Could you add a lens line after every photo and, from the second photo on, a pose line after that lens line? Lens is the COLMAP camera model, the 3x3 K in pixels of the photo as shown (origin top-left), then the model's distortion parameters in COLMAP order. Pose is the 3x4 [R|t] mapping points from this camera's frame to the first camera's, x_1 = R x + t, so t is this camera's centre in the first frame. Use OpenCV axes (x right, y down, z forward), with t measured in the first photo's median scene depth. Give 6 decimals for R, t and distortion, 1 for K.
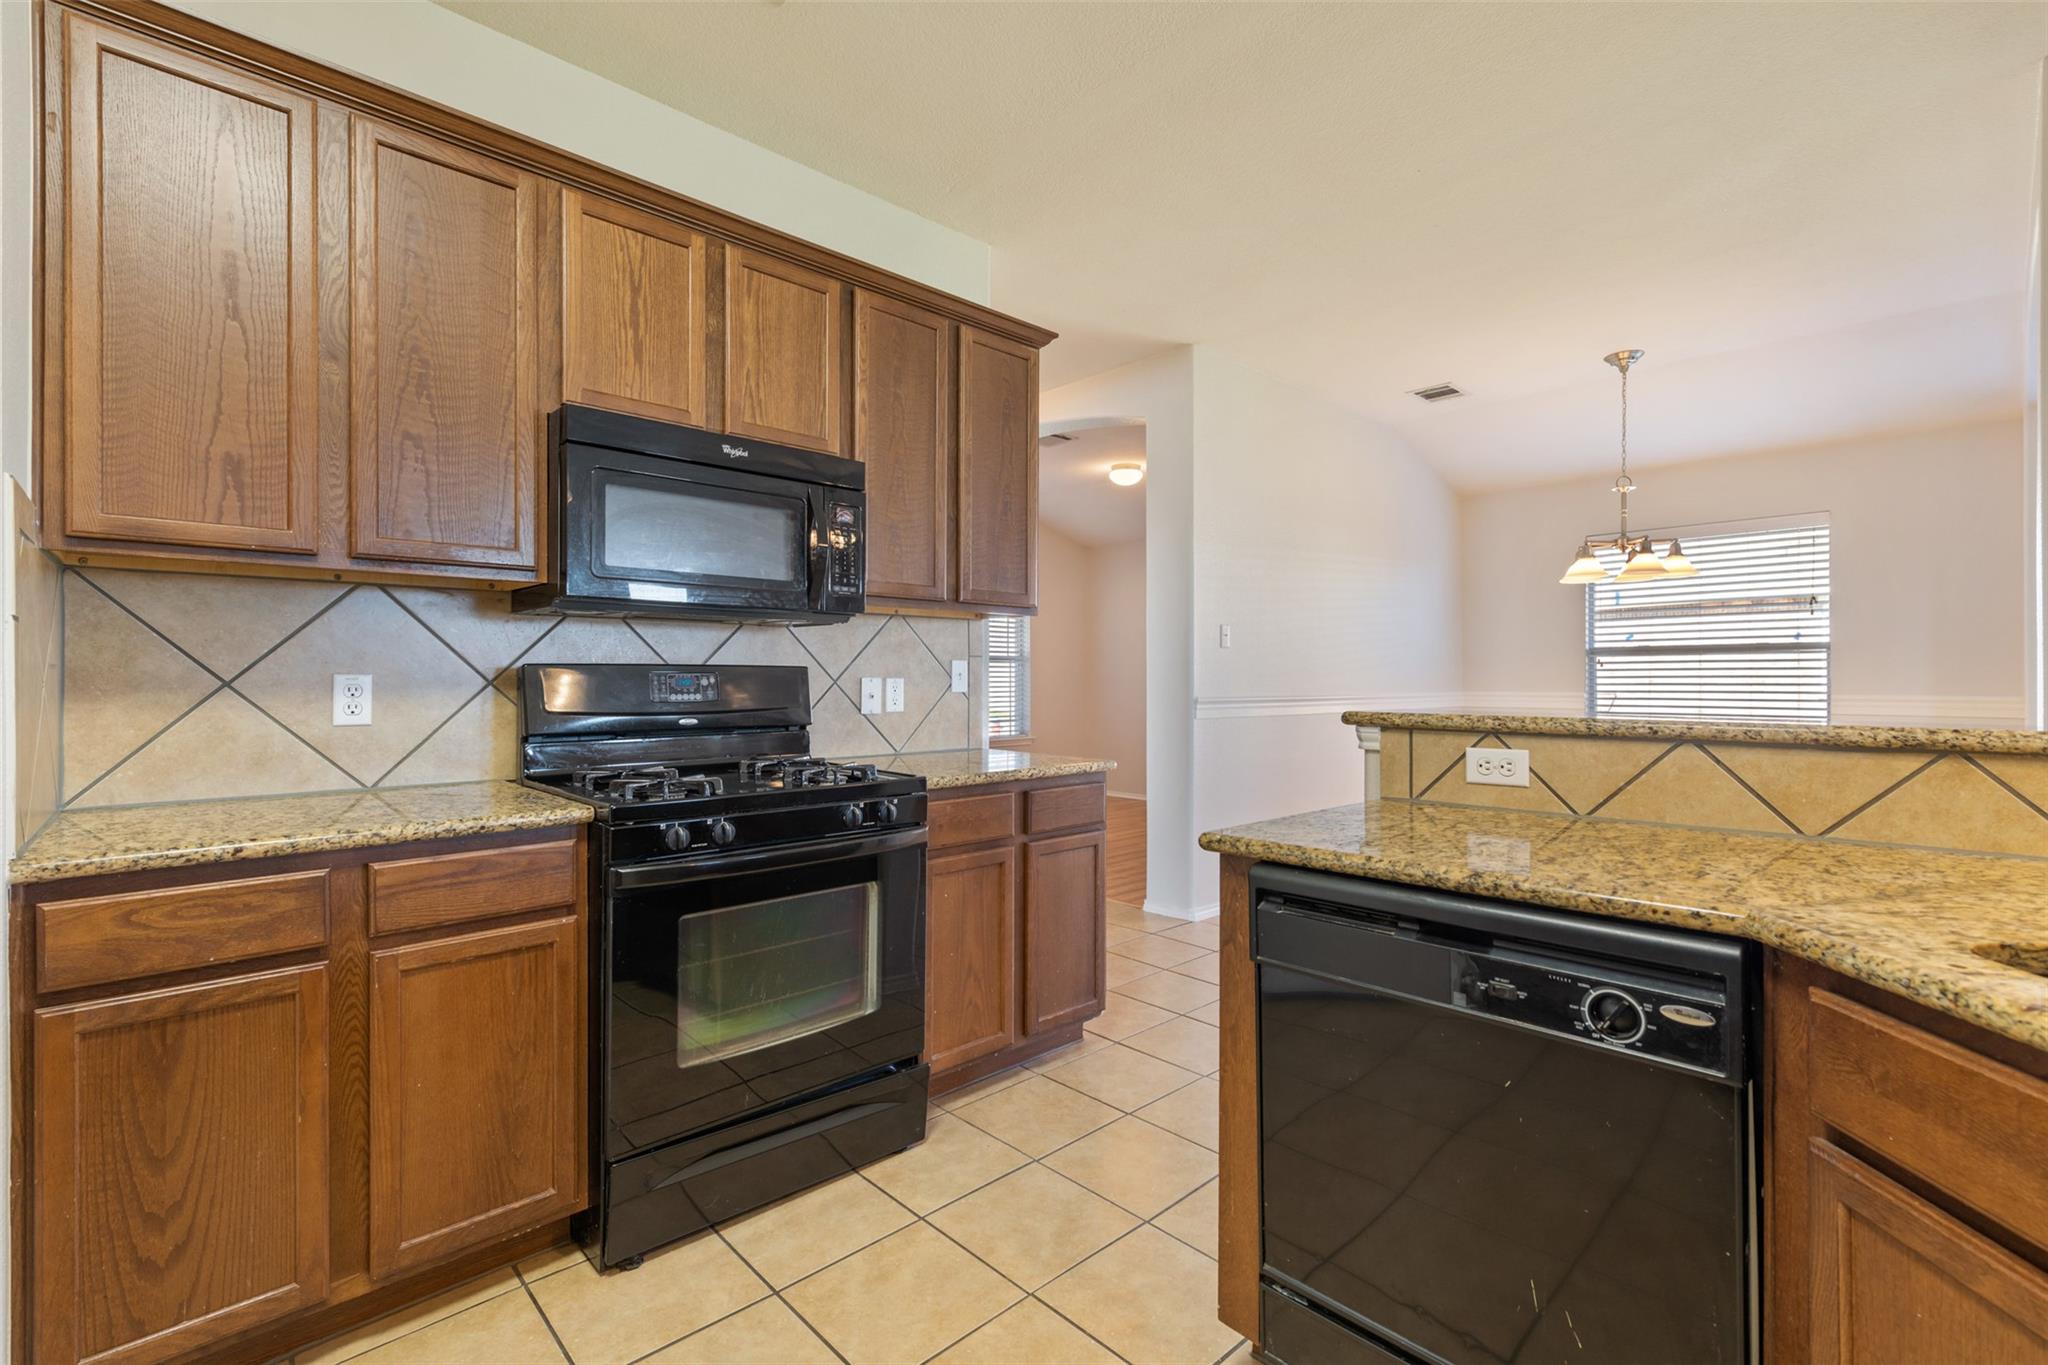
lens RADIAL K [[920.6, 0, 1025.2], [0, 920.6, 678.8], [0, 0, 1]] dist [0.013911, -0.000075]
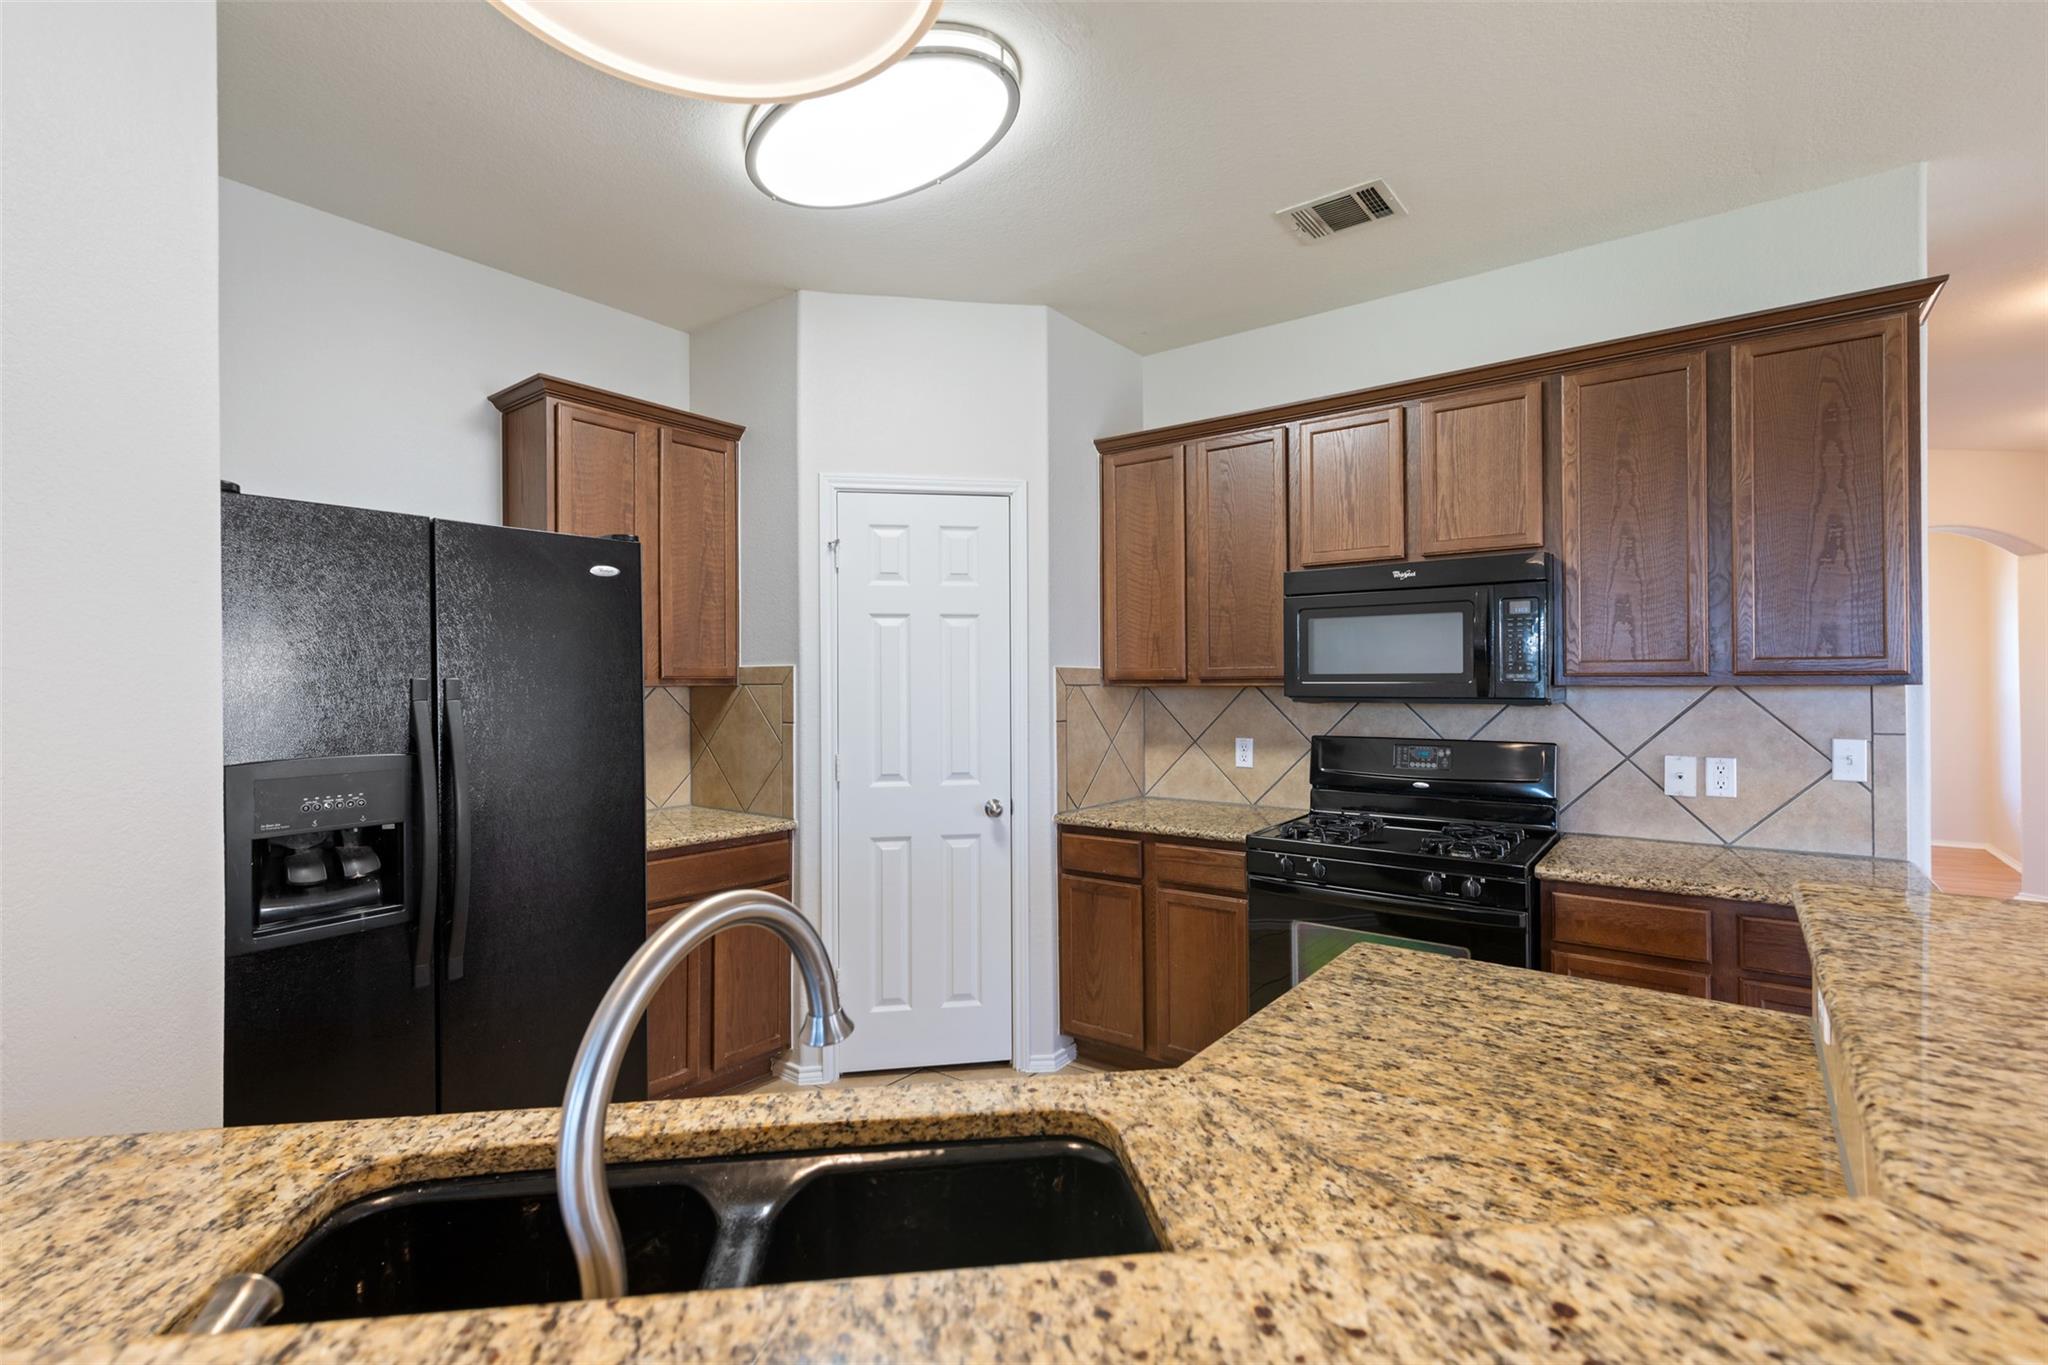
lens RADIAL K [[920.6, 0, 1025.0], [0, 920.6, 681.0], [0, 0, 1]] dist [0.013911, -0.000075]
pose [[0.160480, -0.002113, -0.987037, 0.788110], [0.004658, 0.999988, -0.001383, -0.095794], [0.987028, -0.004375, 0.160488, 0.272683]]
